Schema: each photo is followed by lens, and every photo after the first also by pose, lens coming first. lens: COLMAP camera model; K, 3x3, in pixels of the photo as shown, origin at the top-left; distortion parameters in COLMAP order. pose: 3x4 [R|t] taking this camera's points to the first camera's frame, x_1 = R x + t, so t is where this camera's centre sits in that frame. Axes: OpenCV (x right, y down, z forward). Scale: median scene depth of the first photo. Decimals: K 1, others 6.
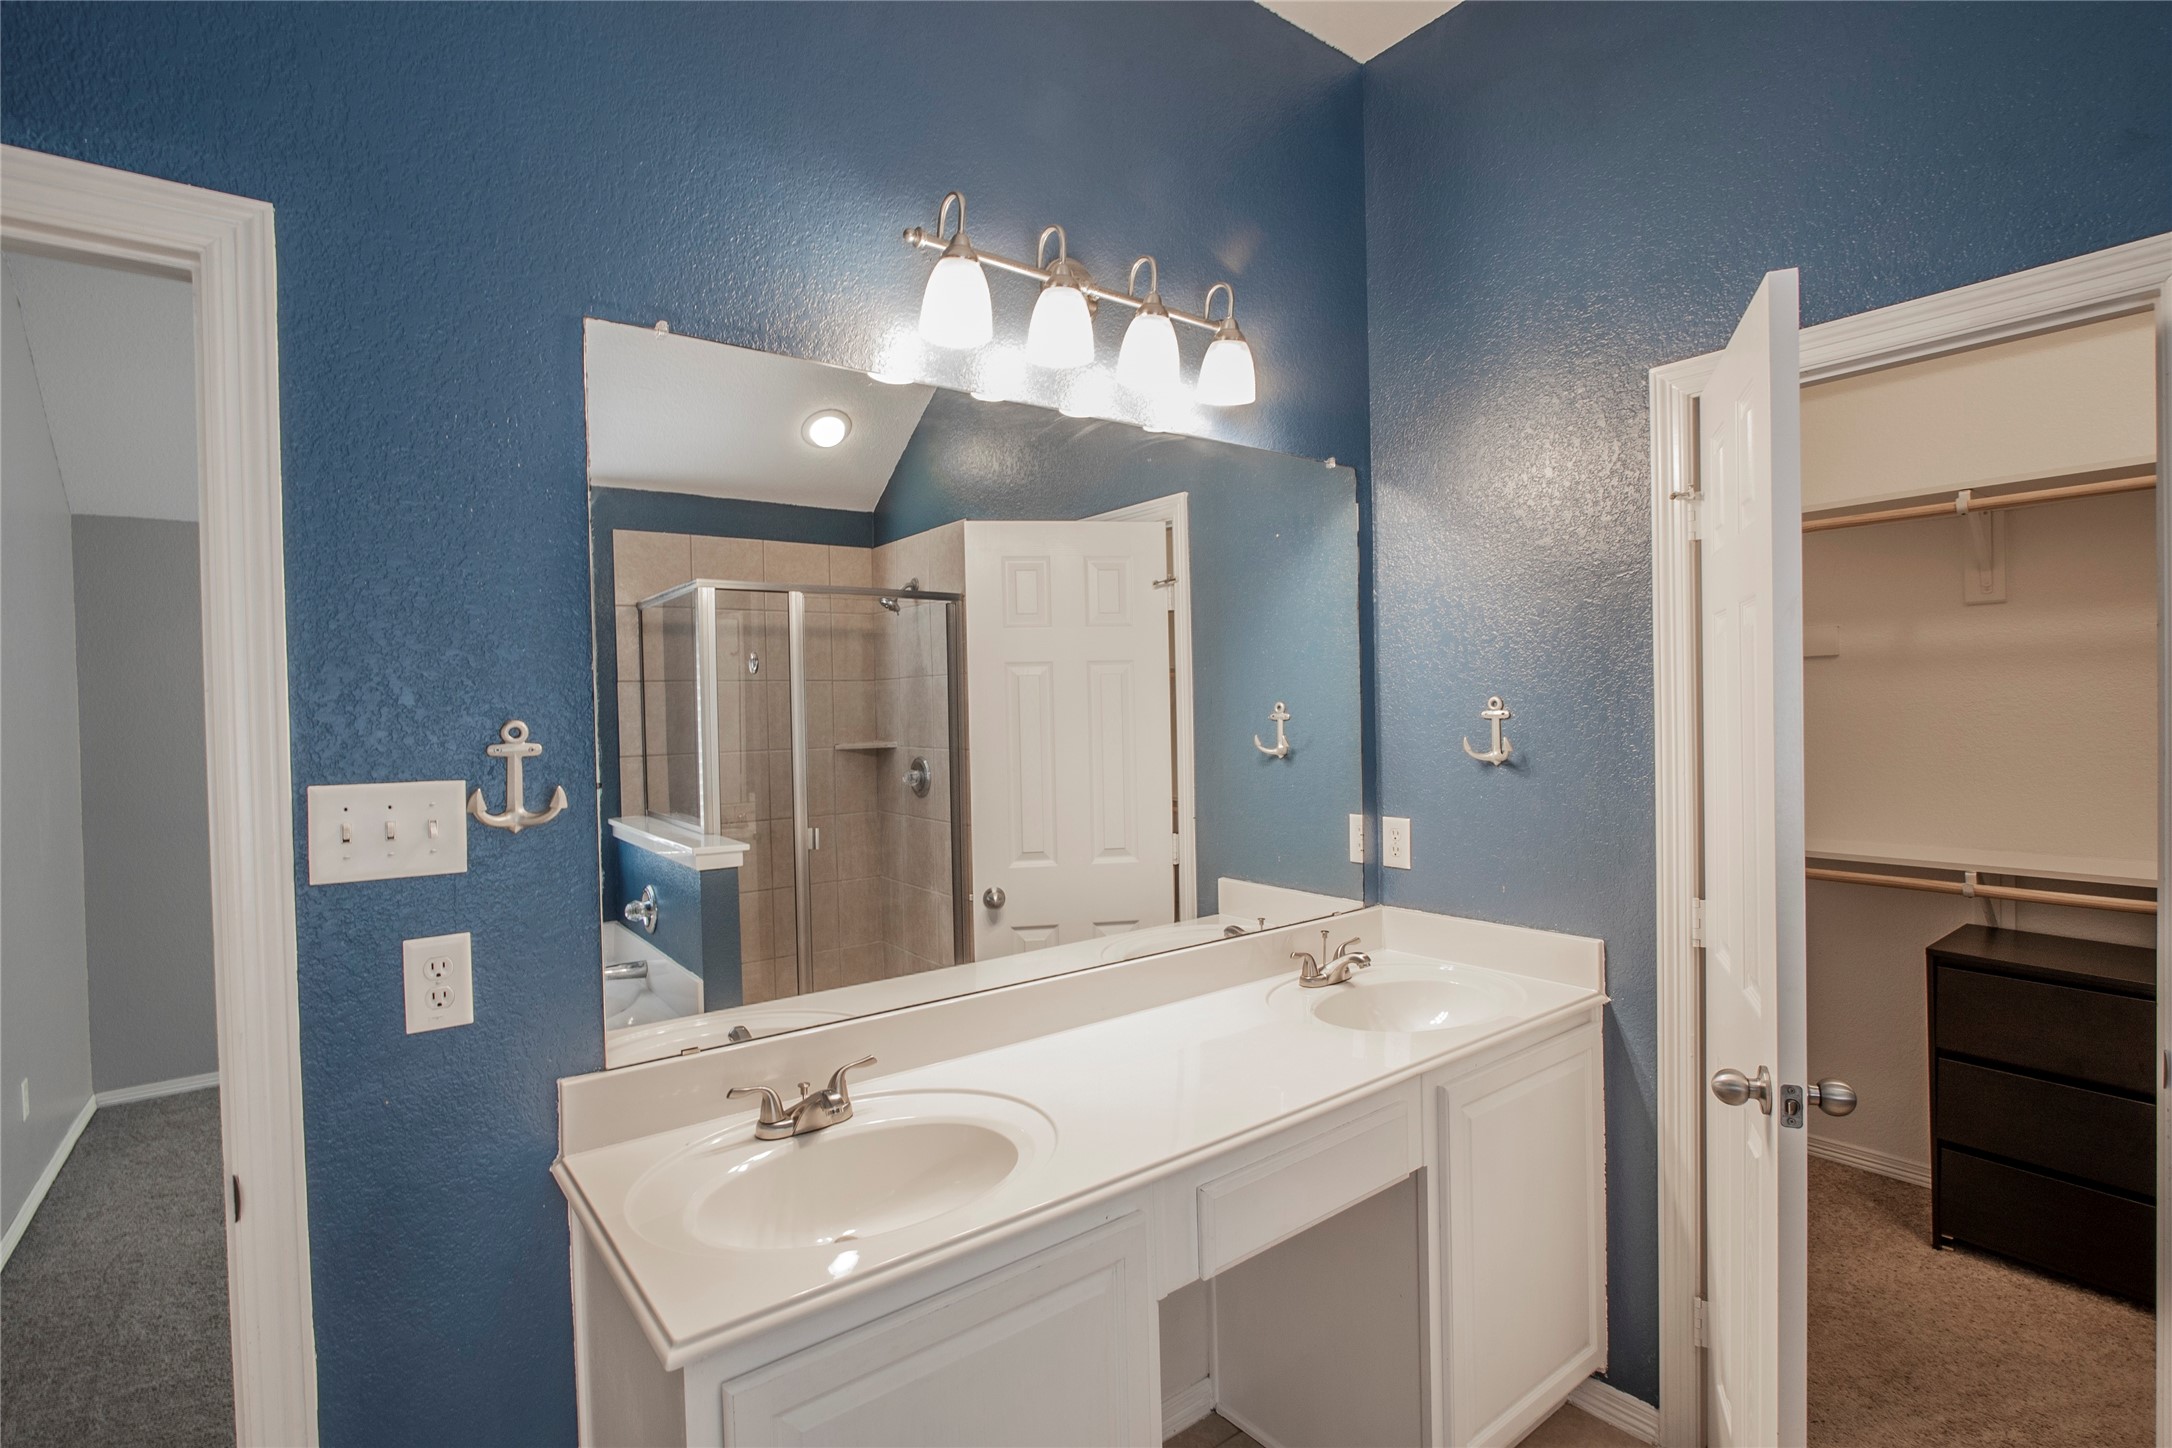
lens RADIAL K [[1010.2, 0, 1083.3], [0, 1010.2, 726.5], [0, 0, 1]] dist [-0.021136, 0.005166]
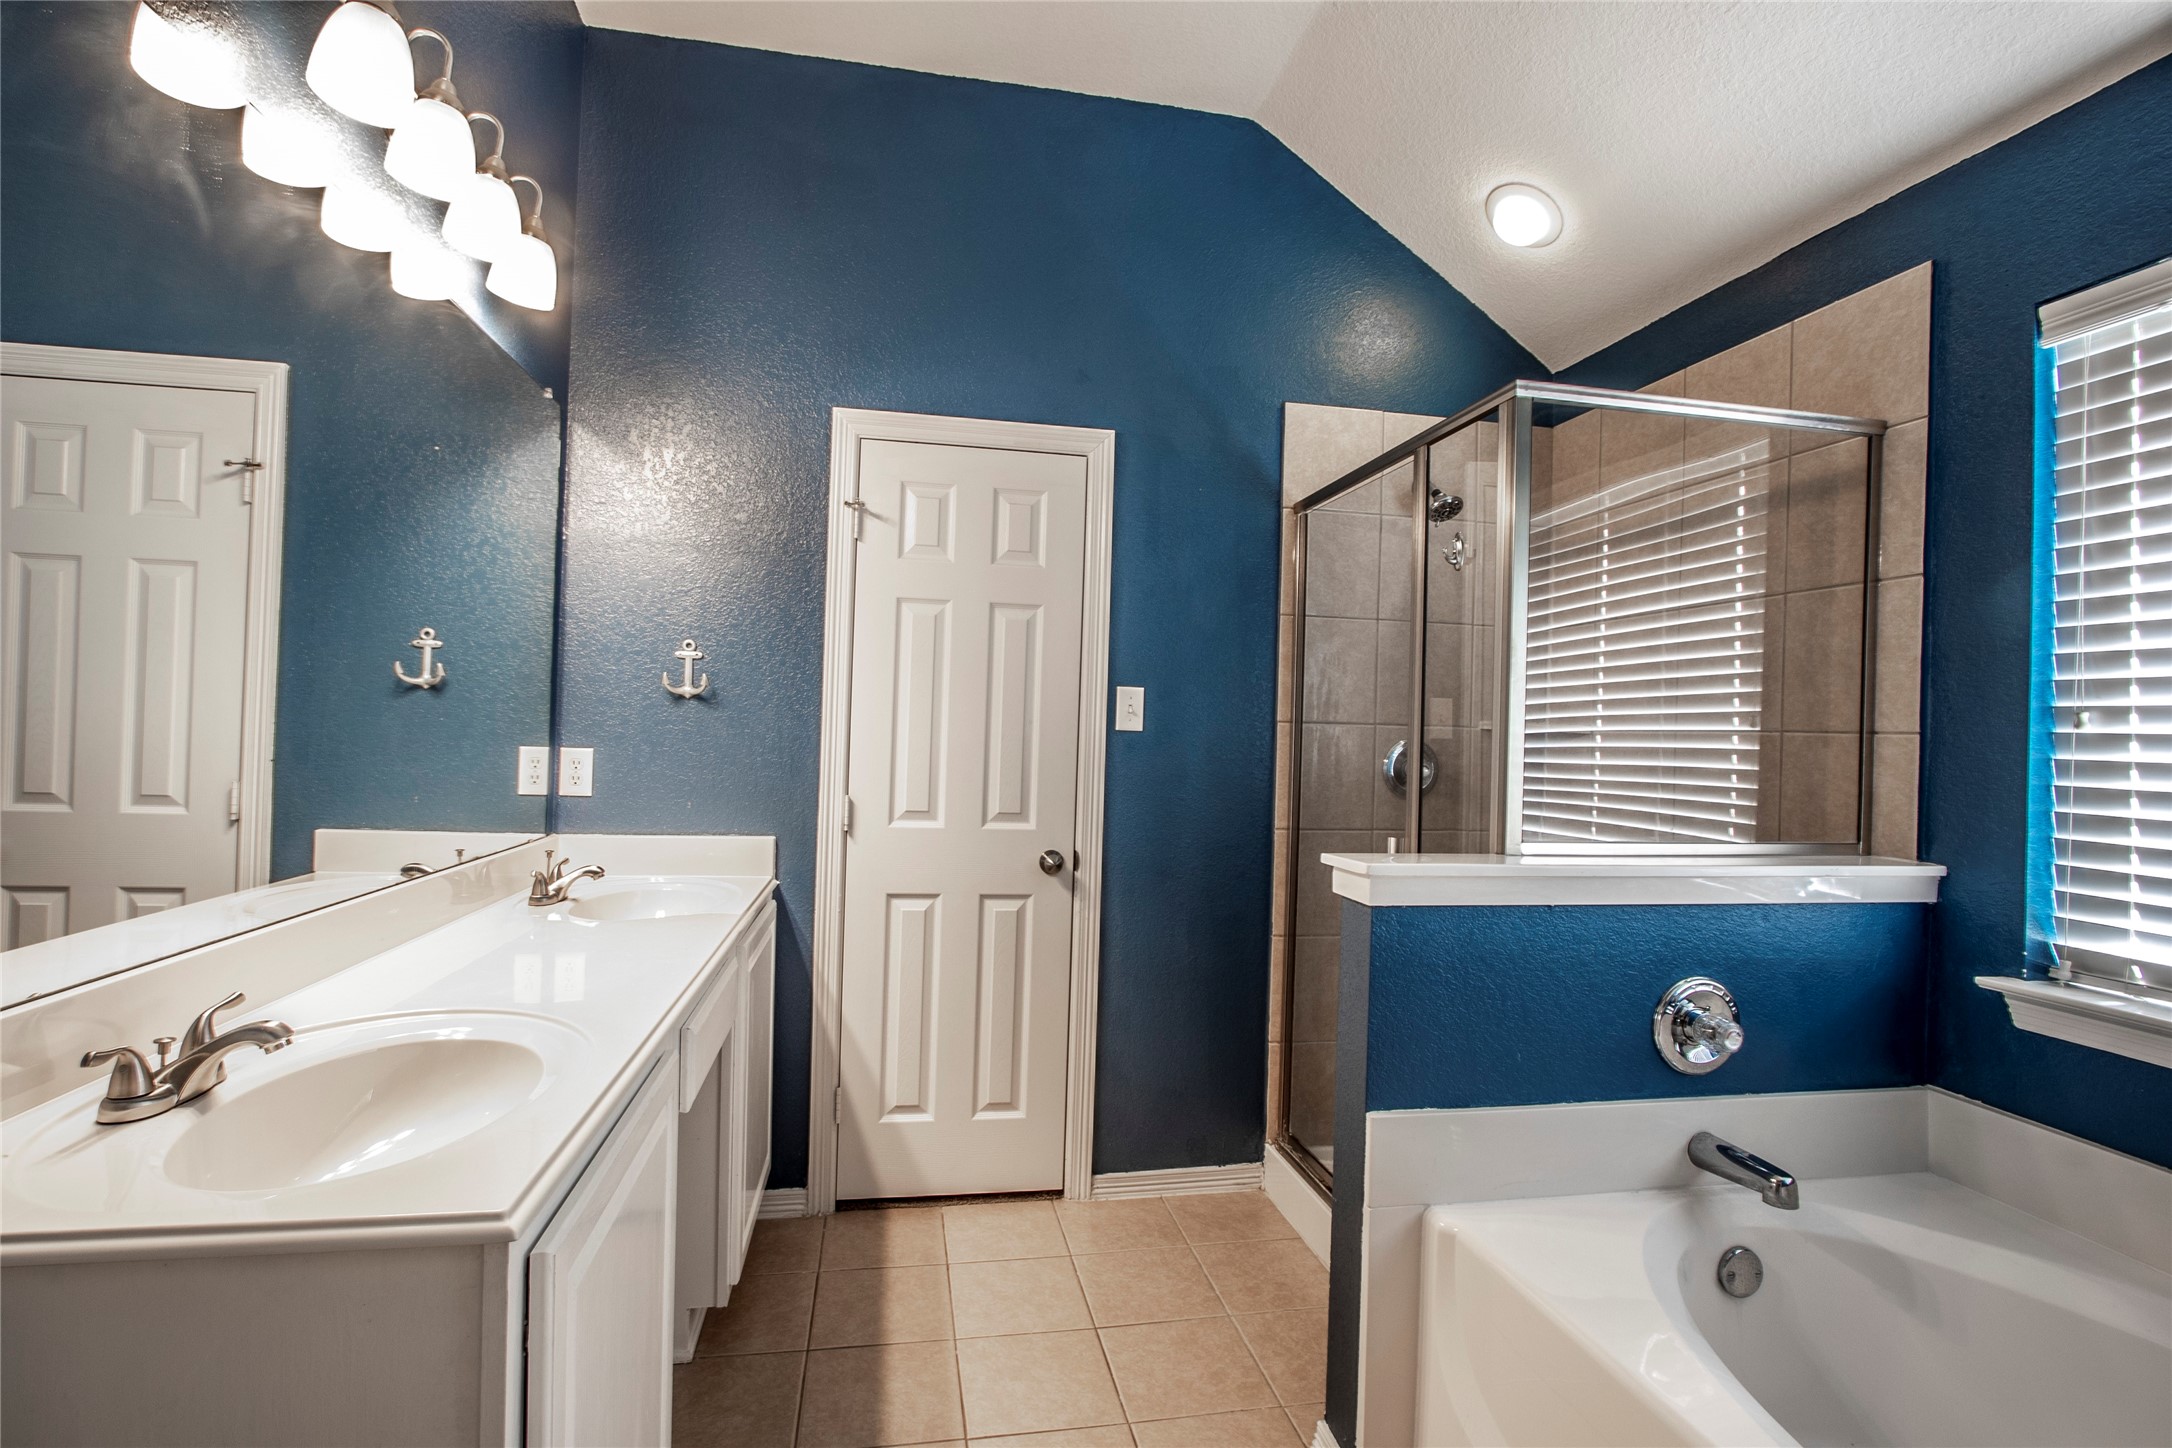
lens RADIAL K [[1010.2, 0, 1080.3], [0, 1010.2, 725.1], [0, 0, 1]] dist [-0.021136, 0.005166]
pose [[0.443205, 0.041615, 0.895454, -0.411431], [-0.025531, 0.999103, -0.033795, 0.092839], [-0.896056, -0.007884, 0.443870, 0.074985]]
